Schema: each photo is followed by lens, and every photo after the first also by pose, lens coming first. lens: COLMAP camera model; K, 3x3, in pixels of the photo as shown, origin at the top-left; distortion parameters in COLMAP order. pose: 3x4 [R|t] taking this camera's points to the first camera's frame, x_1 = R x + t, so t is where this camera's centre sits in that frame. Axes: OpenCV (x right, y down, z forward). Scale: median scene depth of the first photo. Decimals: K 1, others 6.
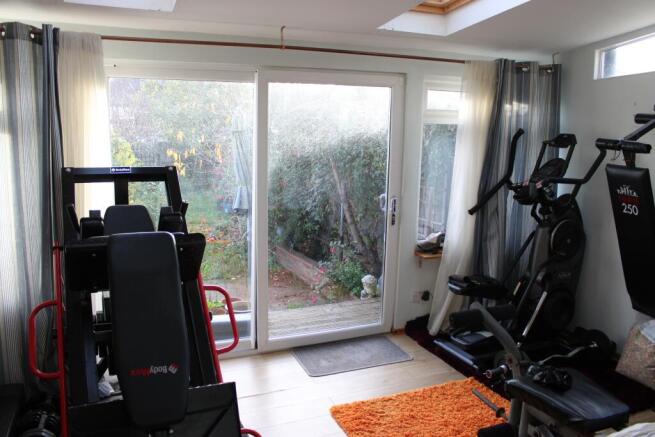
lens RADIAL K [[548.1, 0, 328.1], [0, 548.1, 218.8], [0, 0, 1]] dist [-0.124310, -0.004962]
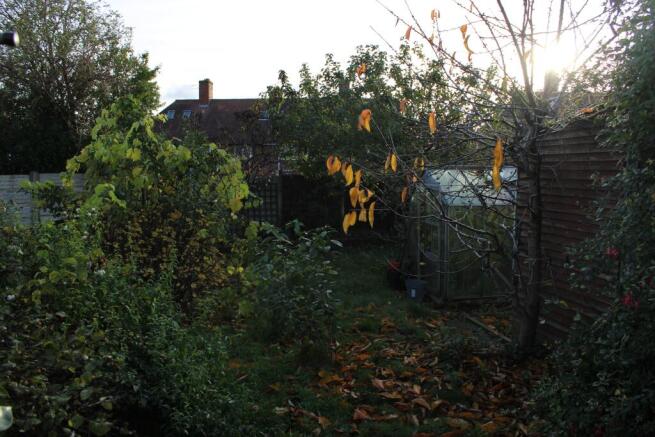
lens RADIAL K [[548.1, 0, 328.2], [0, 548.1, 215.3], [0, 0, 1]] dist [-0.124310, -0.004962]
pose [[0.979767, 0.013477, -0.199687, -0.212199], [-0.033759, 0.994563, -0.098513, -0.046145], [0.197274, 0.103261, 0.974895, 0.602267]]
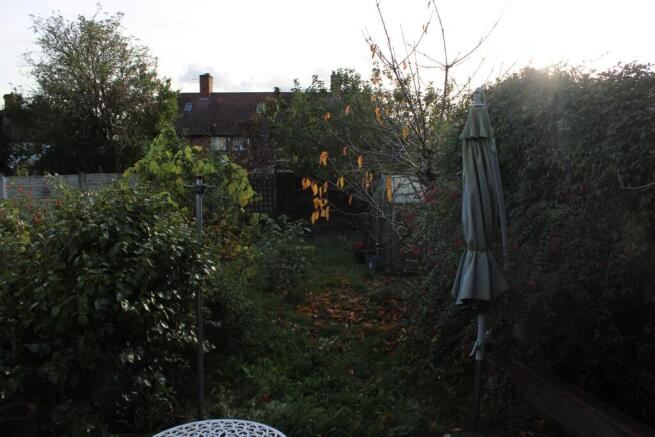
lens RADIAL K [[548.1, 0, 326.9], [0, 548.1, 220.5], [0, 0, 1]] dist [-0.124310, -0.004962]
pose [[0.980687, 0.024910, -0.193990, -0.133921], [-0.037348, 0.997455, -0.060727, -0.036944], [0.191984, 0.066800, 0.979122, 0.344627]]
